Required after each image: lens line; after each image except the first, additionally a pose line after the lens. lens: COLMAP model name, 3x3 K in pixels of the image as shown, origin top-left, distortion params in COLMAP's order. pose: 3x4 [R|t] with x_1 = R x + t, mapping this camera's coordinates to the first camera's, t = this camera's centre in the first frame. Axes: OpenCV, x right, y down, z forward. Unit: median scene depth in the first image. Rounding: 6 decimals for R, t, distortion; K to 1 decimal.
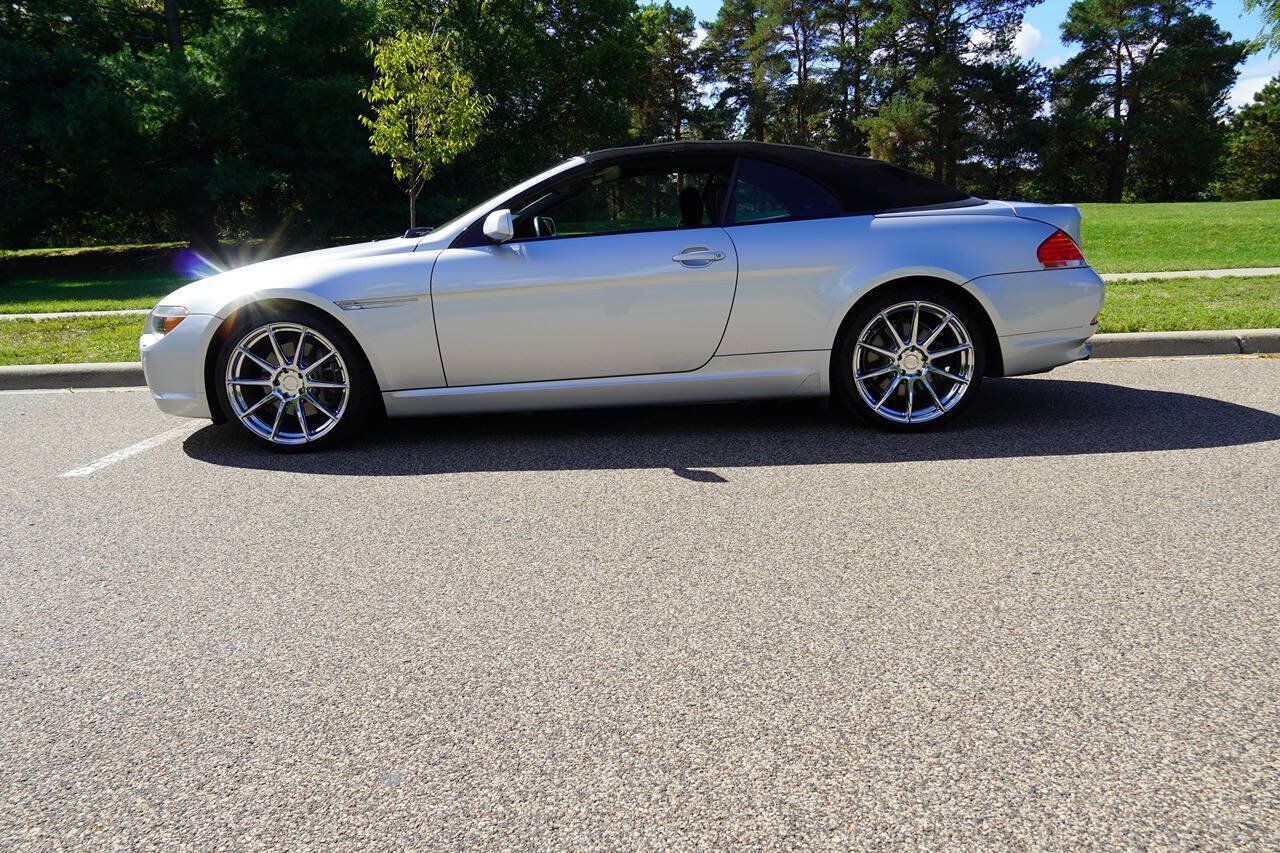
lens RADIAL K [[950.9, 0, 635.5], [0, 950.9, 437.2], [0, 0, 1]] dist [-0.053086, 0.058058]
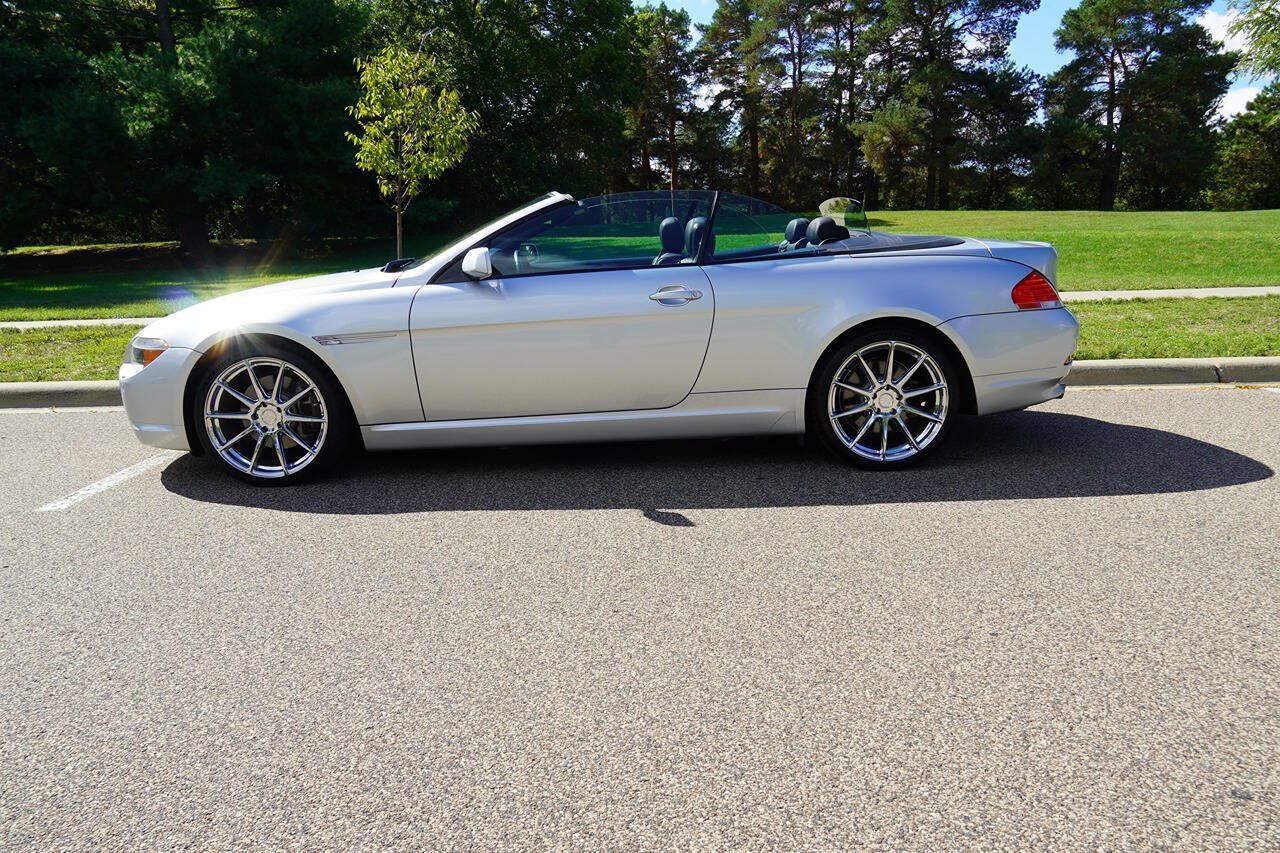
lens RADIAL K [[951.6, 0, 634.4], [0, 951.6, 437.6], [0, 0, 1]] dist [-0.050886, 0.054480]
pose [[0.999932, 0.009461, 0.006806, 0.016702], [-0.009471, 0.999954, 0.001520, -0.039343], [-0.006791, -0.001584, 0.999976, -0.008730]]
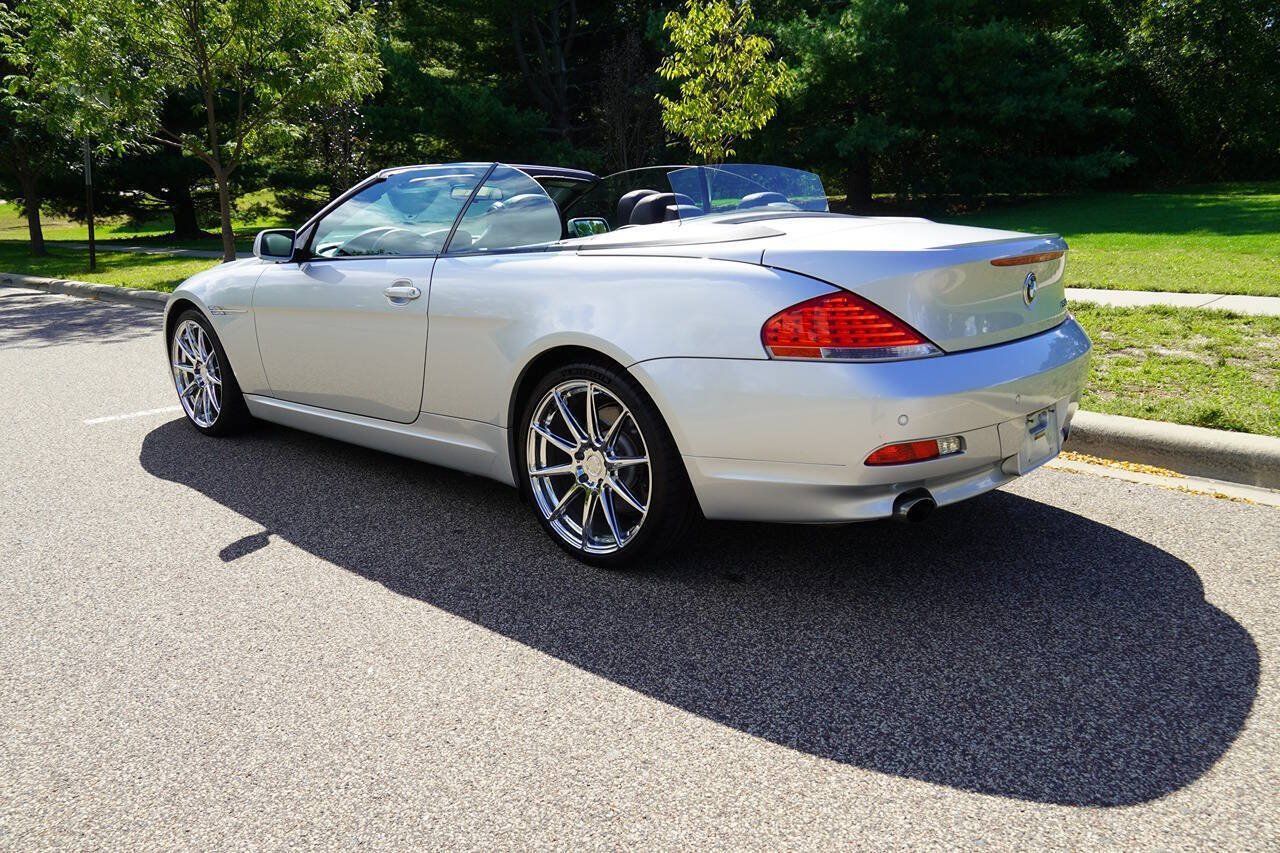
lens RADIAL K [[950.9, 0, 635.5], [0, 950.9, 437.2], [0, 0, 1]] dist [-0.053086, 0.058058]
pose [[0.737844, 0.181197, -0.650196, 0.747259], [-0.138019, 0.983442, 0.117442, -0.180749], [0.660710, 0.003086, 0.750635, 0.486249]]
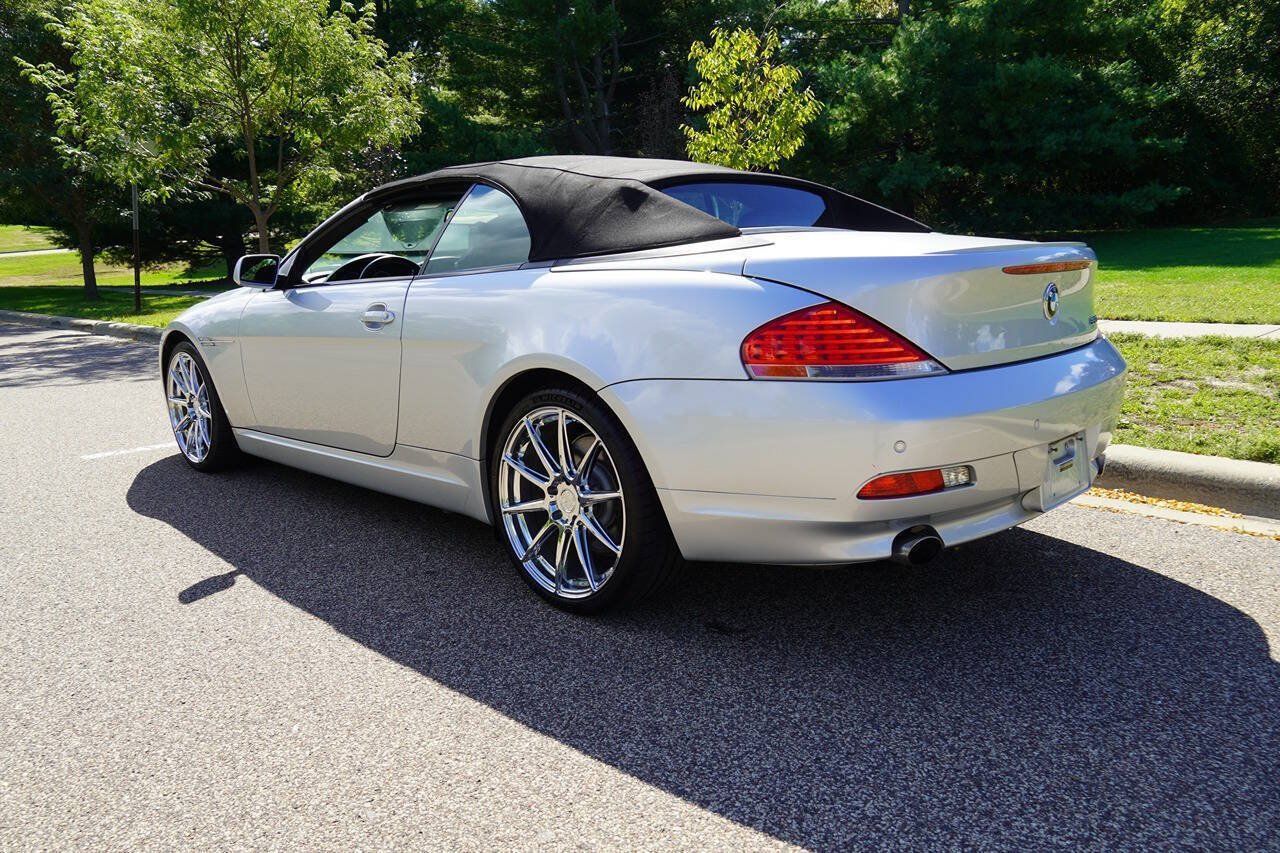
lens RADIAL K [[950.9, 0, 635.5], [0, 950.9, 437.2], [0, 0, 1]] dist [-0.053086, 0.058058]
pose [[0.704248, 0.151881, -0.693518, 0.740978], [-0.133547, 0.987751, 0.080706, -0.173780], [0.697280, 0.035780, 0.715905, 0.563358]]
